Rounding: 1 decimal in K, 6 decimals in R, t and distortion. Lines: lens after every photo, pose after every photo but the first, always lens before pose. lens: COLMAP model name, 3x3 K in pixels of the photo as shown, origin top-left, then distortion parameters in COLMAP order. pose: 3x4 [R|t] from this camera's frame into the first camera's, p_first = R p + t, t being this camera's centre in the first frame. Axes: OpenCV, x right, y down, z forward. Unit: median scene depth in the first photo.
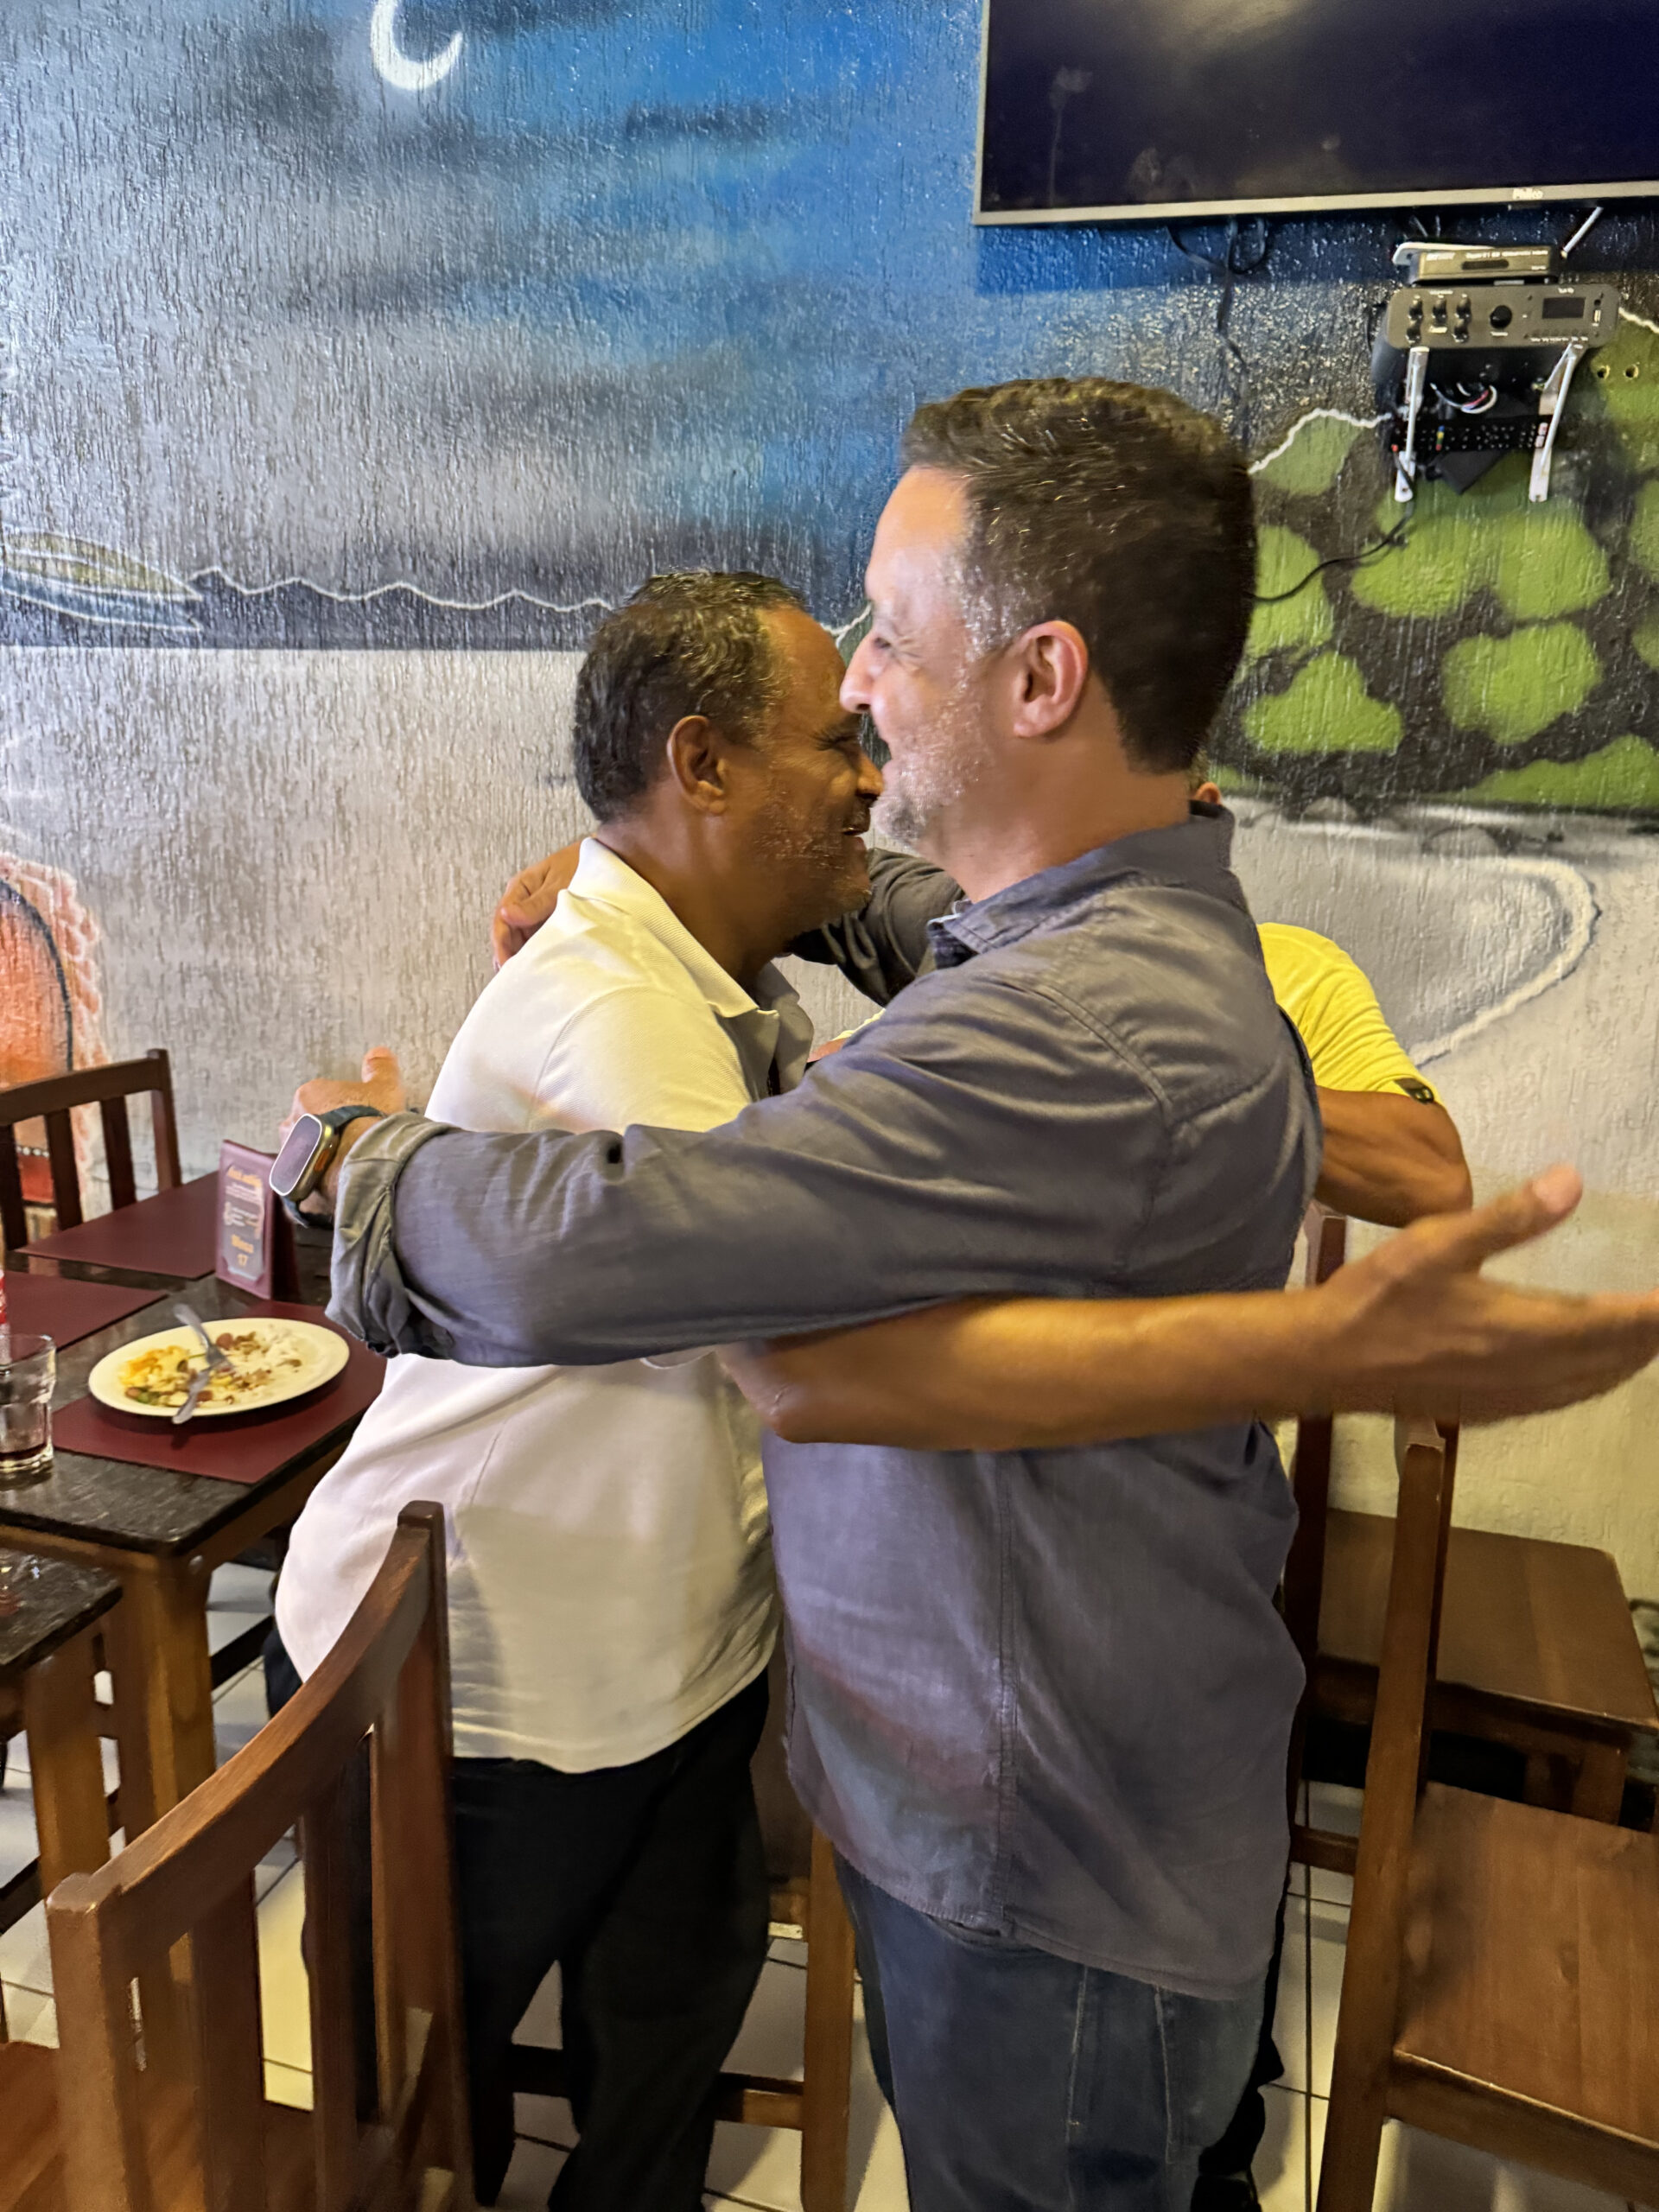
lens RADIAL K [[1580.4, 0, 808.0], [0, 1580.4, 1126.0], [0, 0, 1]] dist [0.004985, -0.017496]
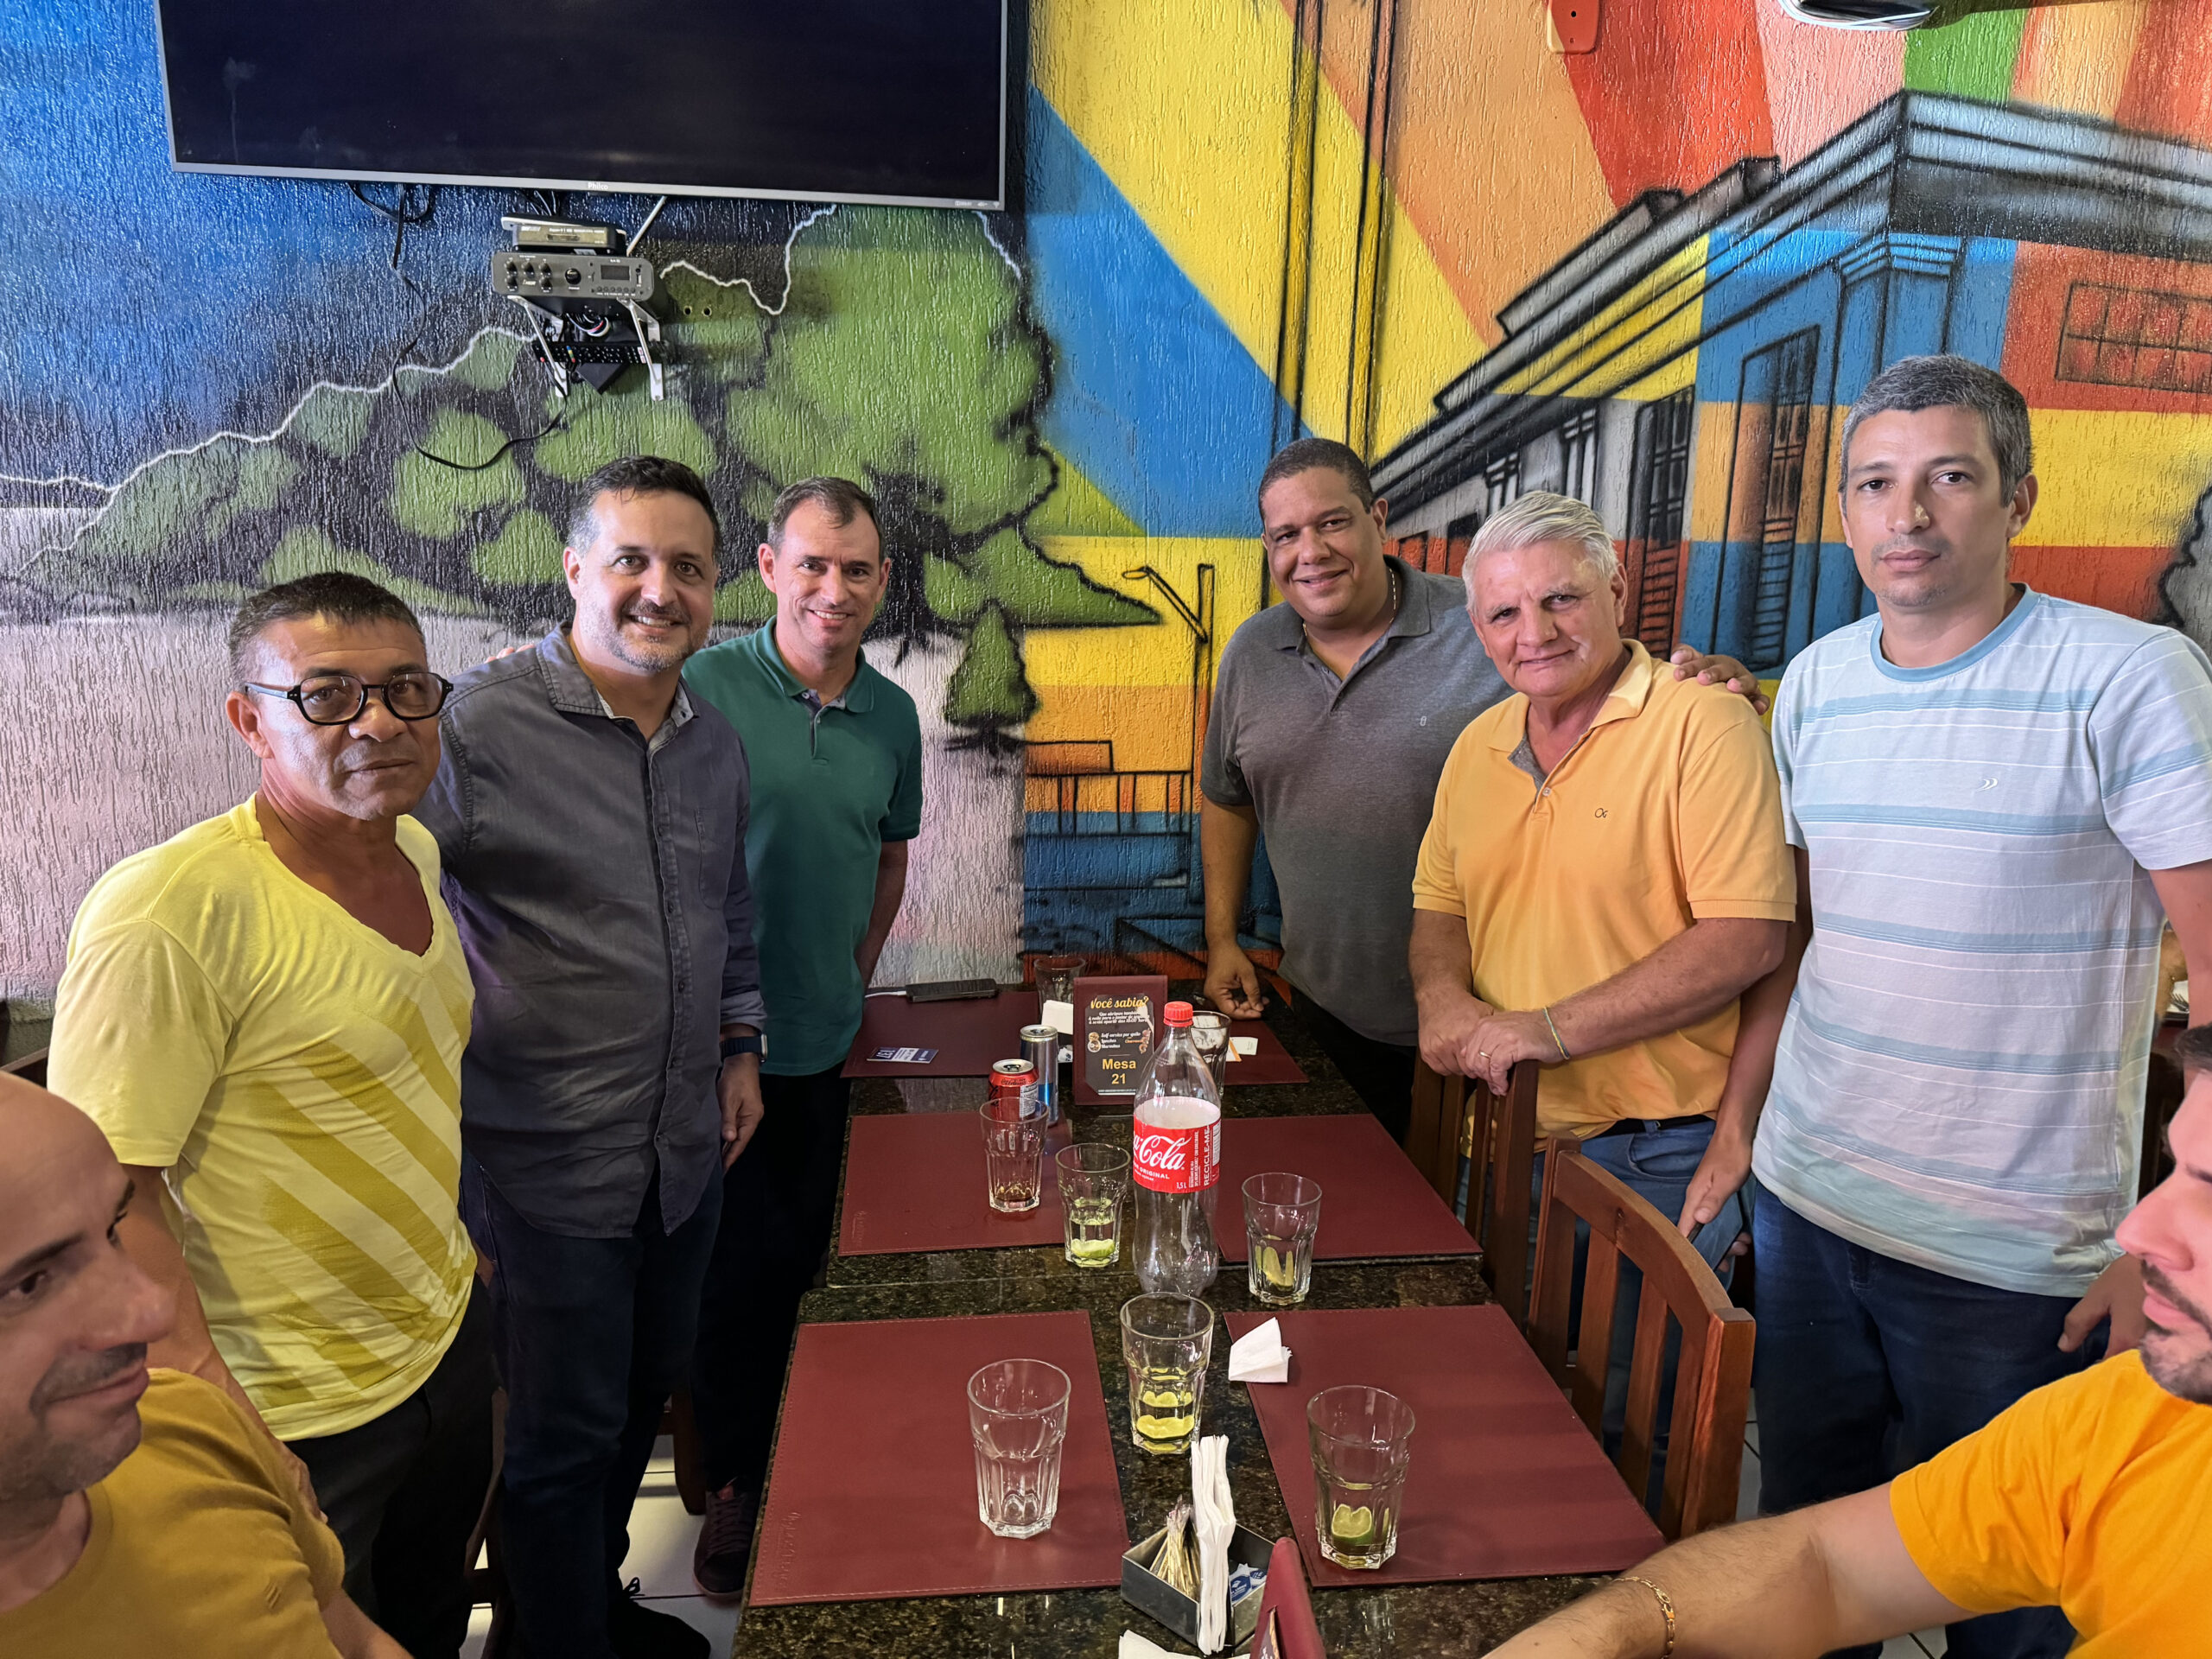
lens RADIAL K [[1580.4, 0, 1119.8], [0, 1580.4, 867.9], [0, 0, 1]] dist [0.004985, -0.017496]
pose [[0.921192, -0.093325, 0.377752, 0.261337], [0.105654, 0.994331, -0.011997, 0.063245], [-0.374491, 0.050962, 0.925829, -0.379209]]
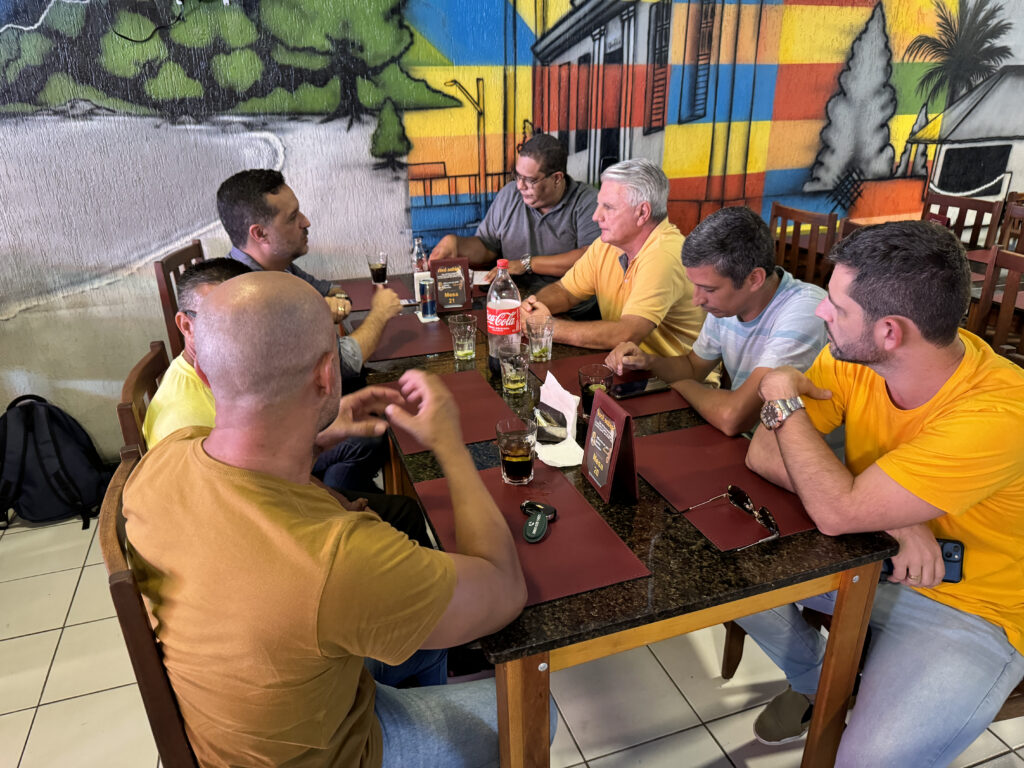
lens RADIAL K [[731.6, 0, 515.8], [0, 731.6, 399.5], [0, 0, 1]] dist [0.004985, -0.017496]
pose [[0.803511, -0.271403, 0.529821, -0.022471], [0.179920, 0.959118, 0.218451, 0.100744], [-0.567450, -0.080202, 0.819493, -0.447909]]
